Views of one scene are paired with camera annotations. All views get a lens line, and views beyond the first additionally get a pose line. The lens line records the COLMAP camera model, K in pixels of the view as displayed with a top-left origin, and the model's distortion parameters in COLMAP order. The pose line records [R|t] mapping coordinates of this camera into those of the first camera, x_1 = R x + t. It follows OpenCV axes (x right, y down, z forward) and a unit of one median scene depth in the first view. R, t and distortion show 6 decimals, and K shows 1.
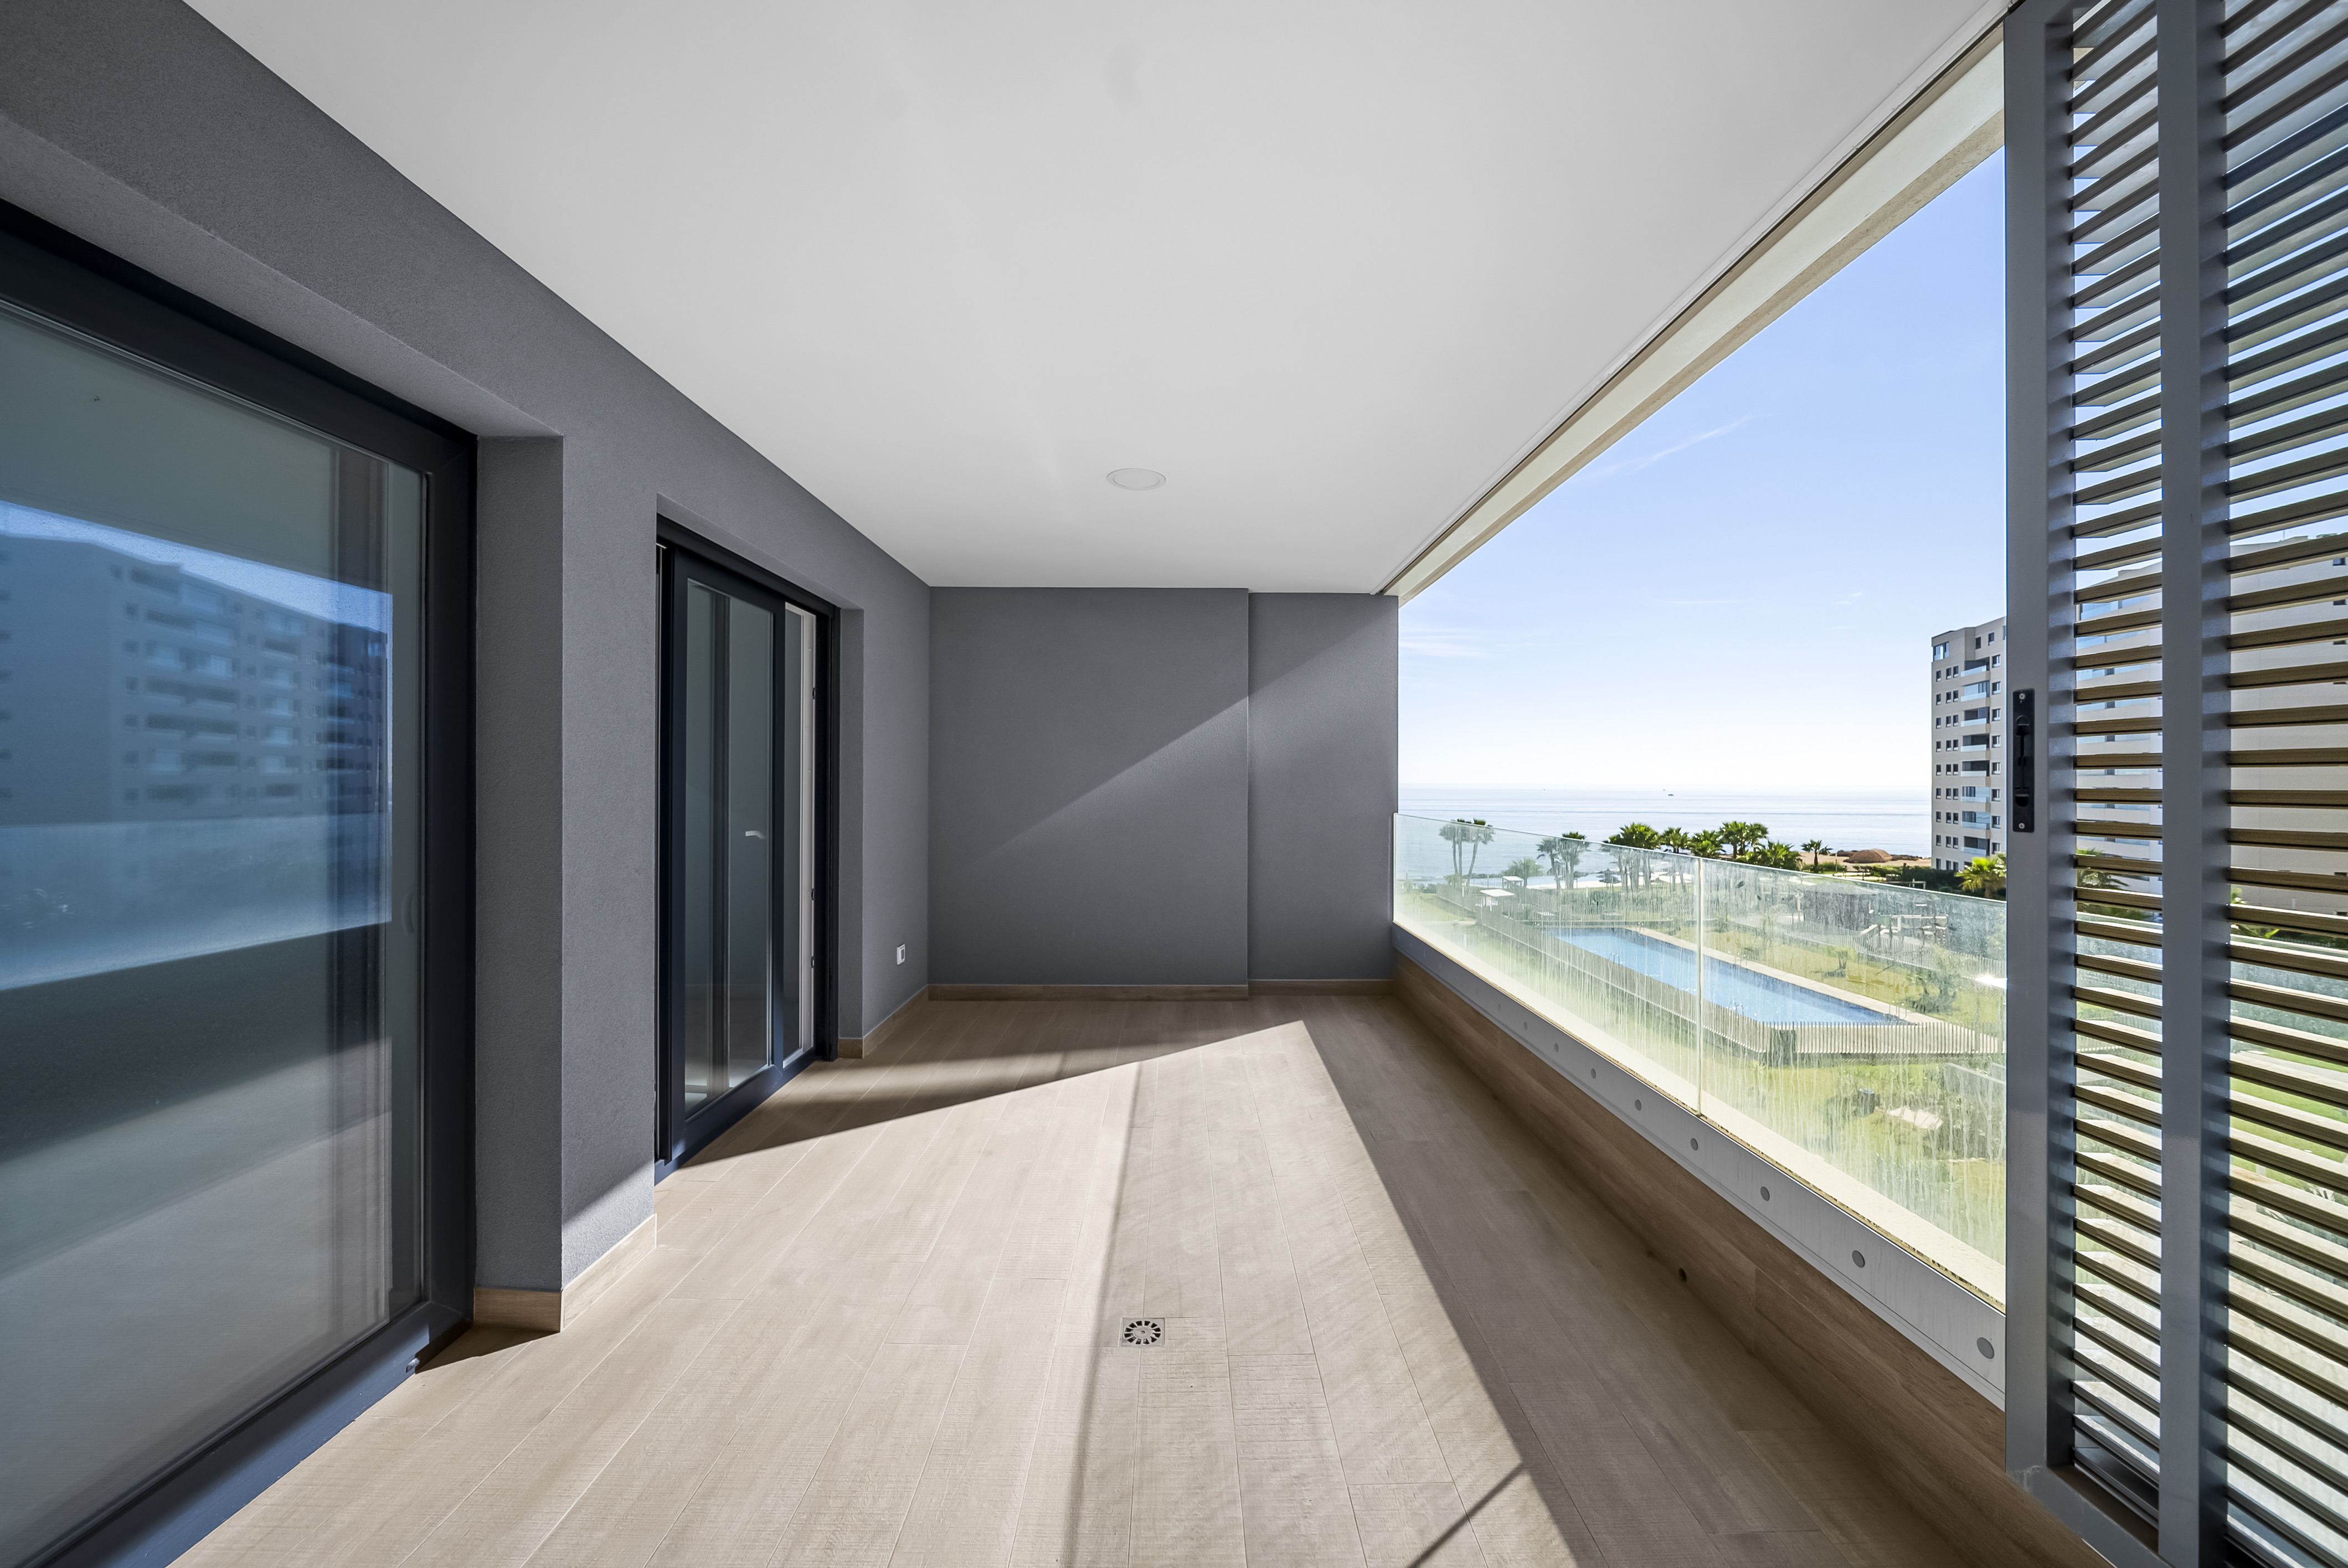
lens RADIAL K [[833.1, 0, 1178.7], [0, 833.1, 779.9], [0, 0, 1]] dist [-0.001056, -0.000585]
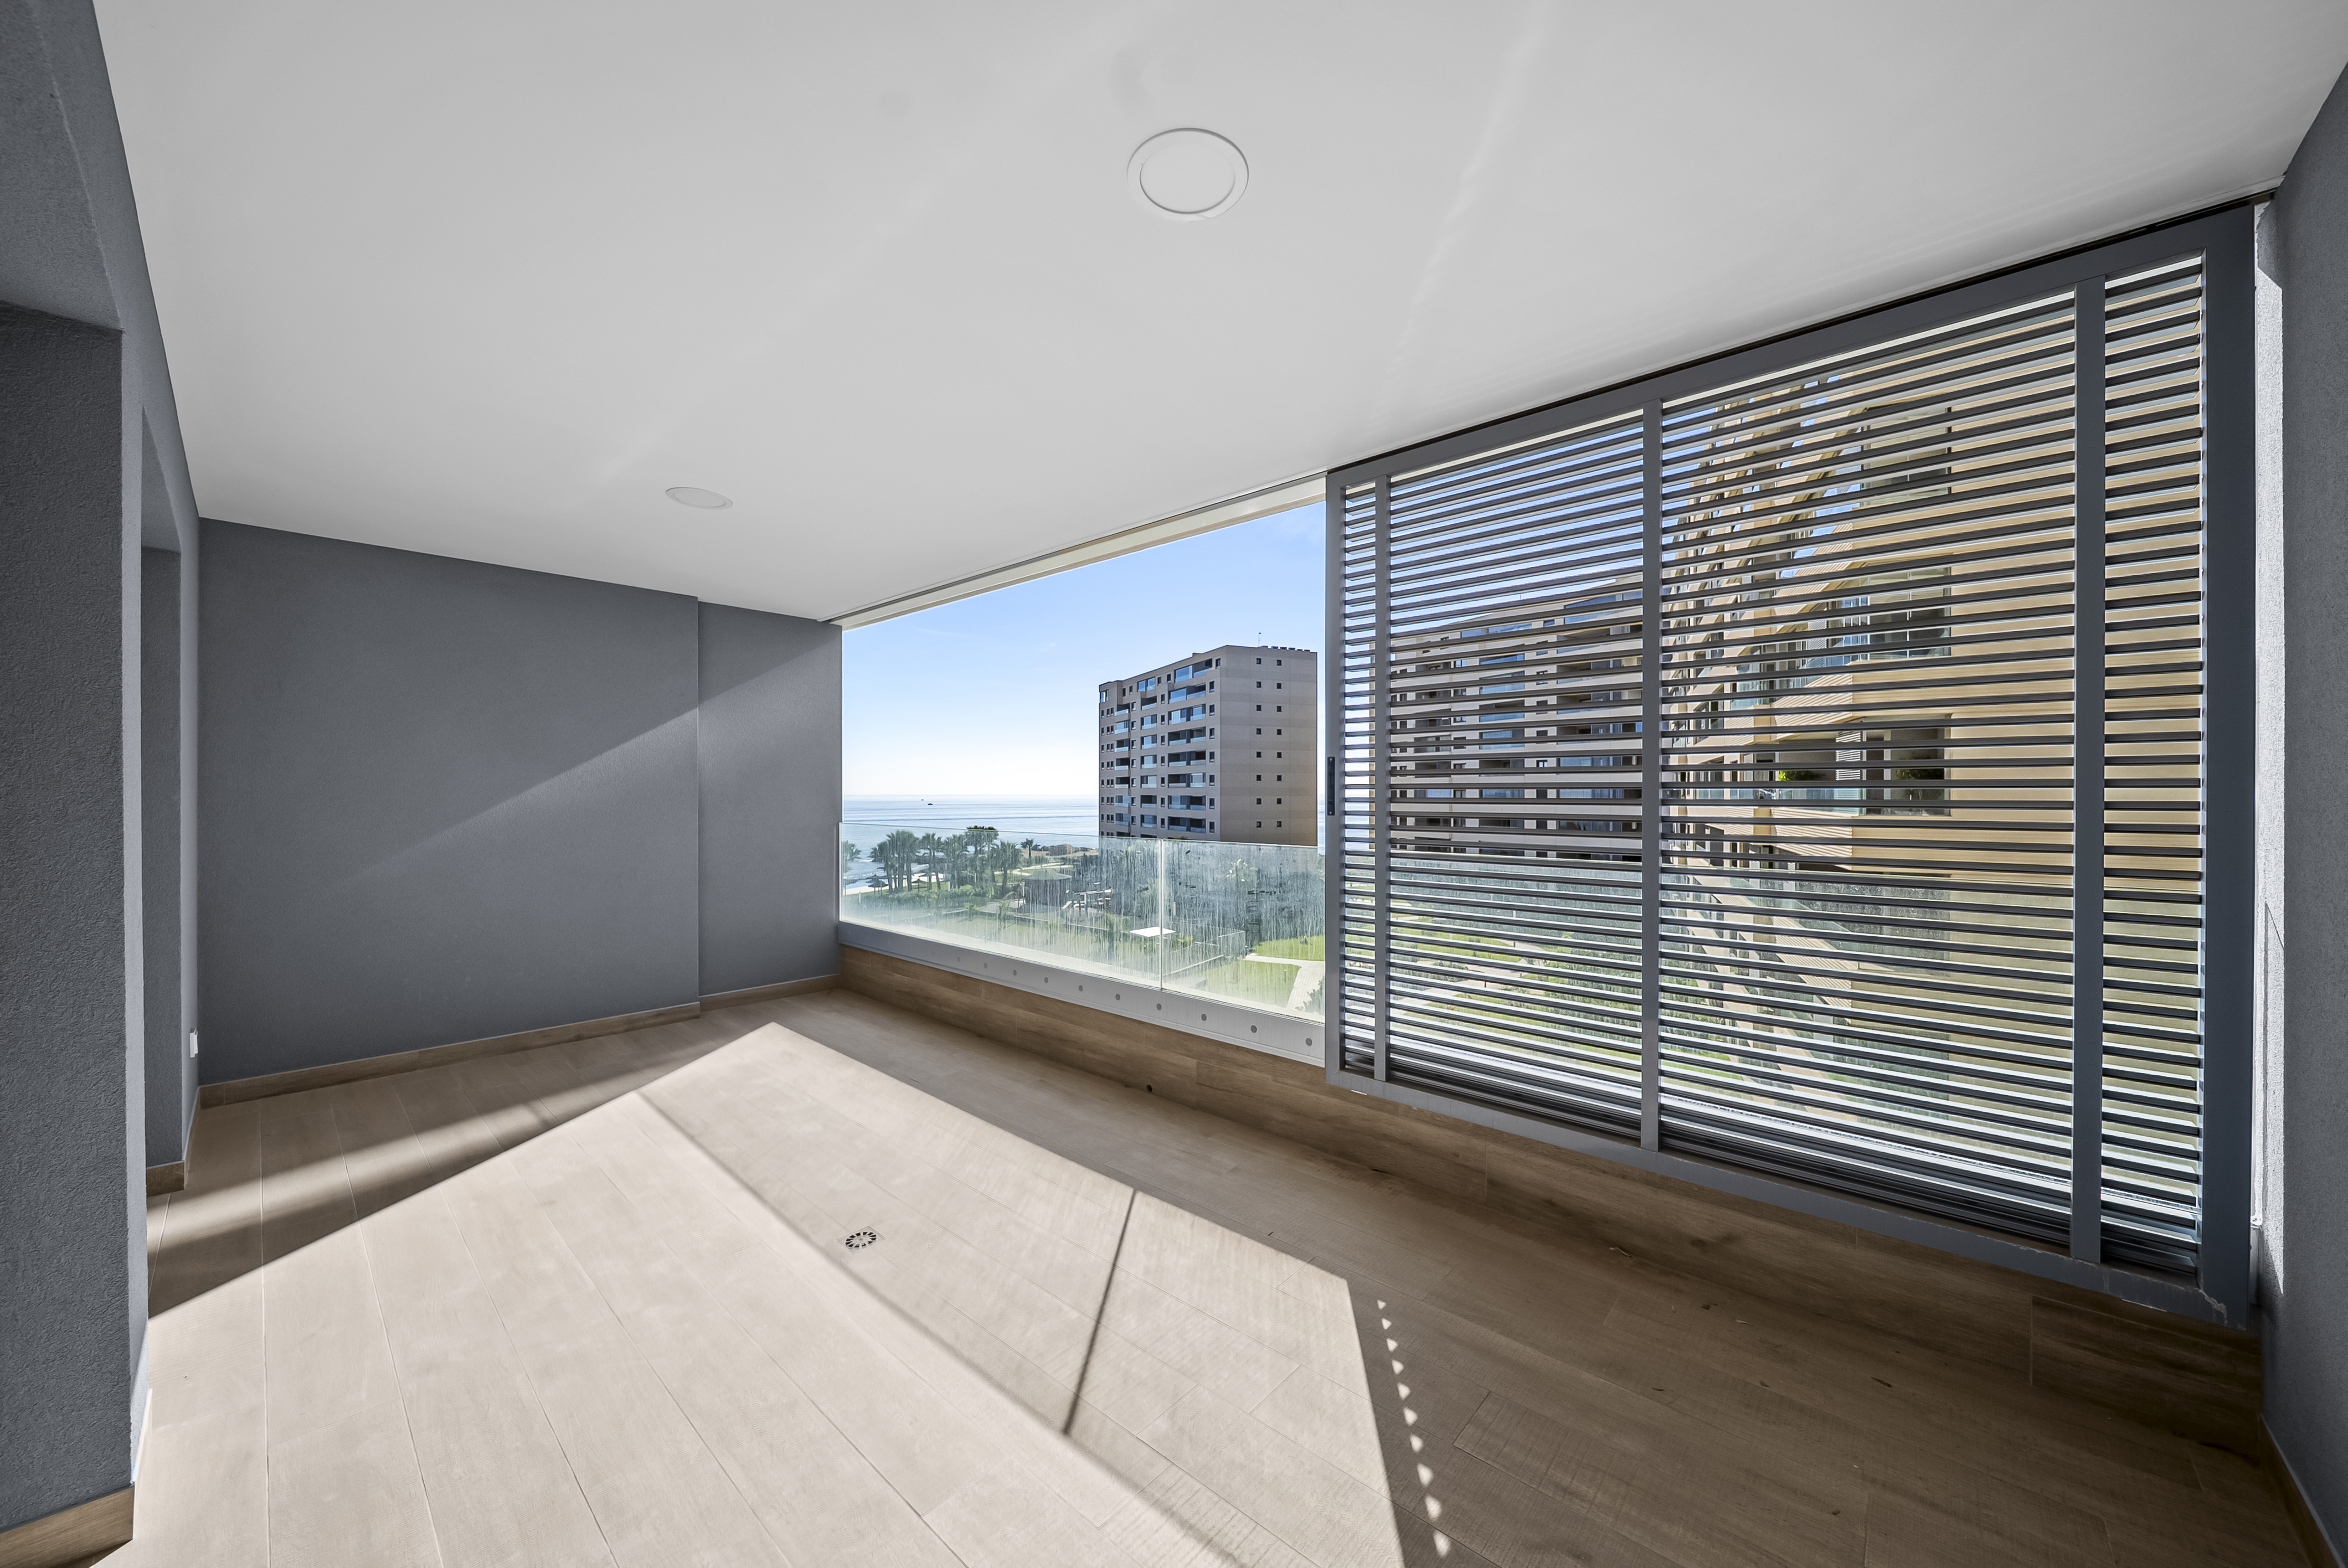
lens RADIAL K [[834.0, 0, 1176.5], [0, 834.0, 795.0], [0, 0, 1]] dist [0.000397, -0.001345]
pose [[0.672648, -0.004507, 0.739949, -0.494995], [0.000681, 0.999985, 0.005471, -0.004387], [-0.739963, -0.003176, 0.672640, -0.139342]]
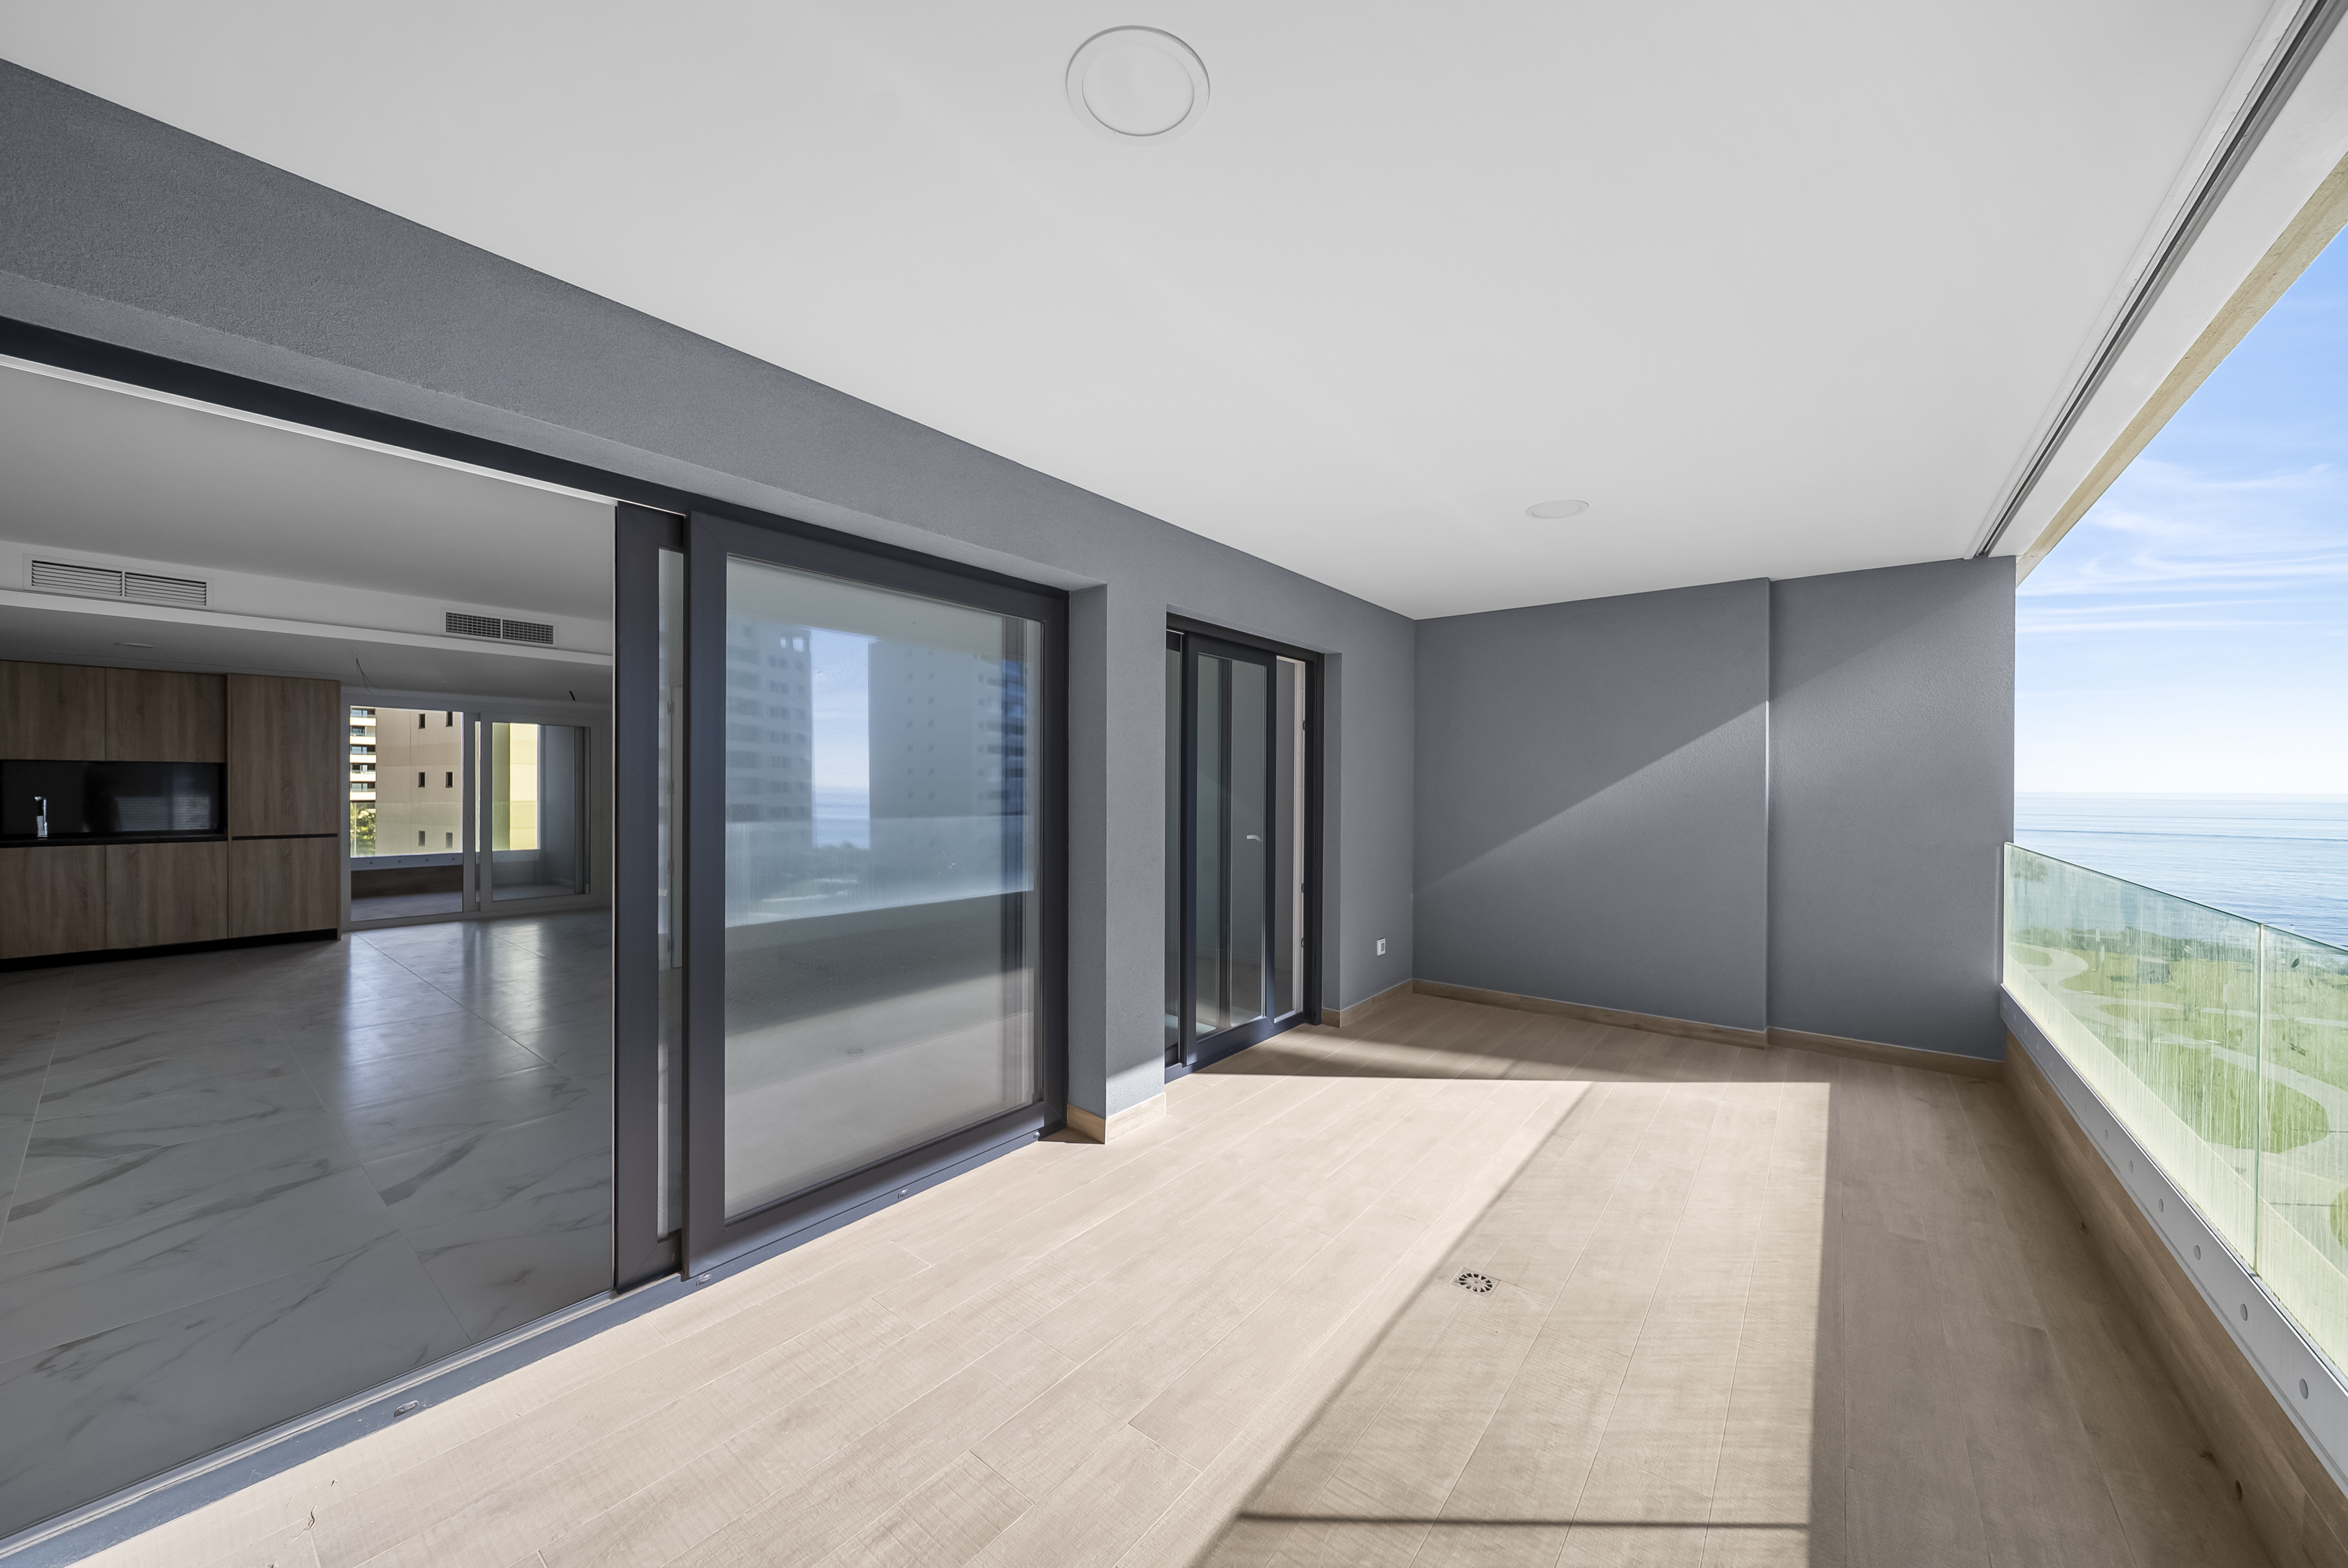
lens RADIAL K [[834.0, 0, 1176.5], [0, 834.0, 795.0], [0, 0, 1]] dist [0.000397, -0.001345]
pose [[0.782898, 0.008147, -0.622097, 0.266522], [-0.002141, 0.999944, 0.010402, -0.019020], [0.622147, -0.006812, 0.782871, -0.124262]]
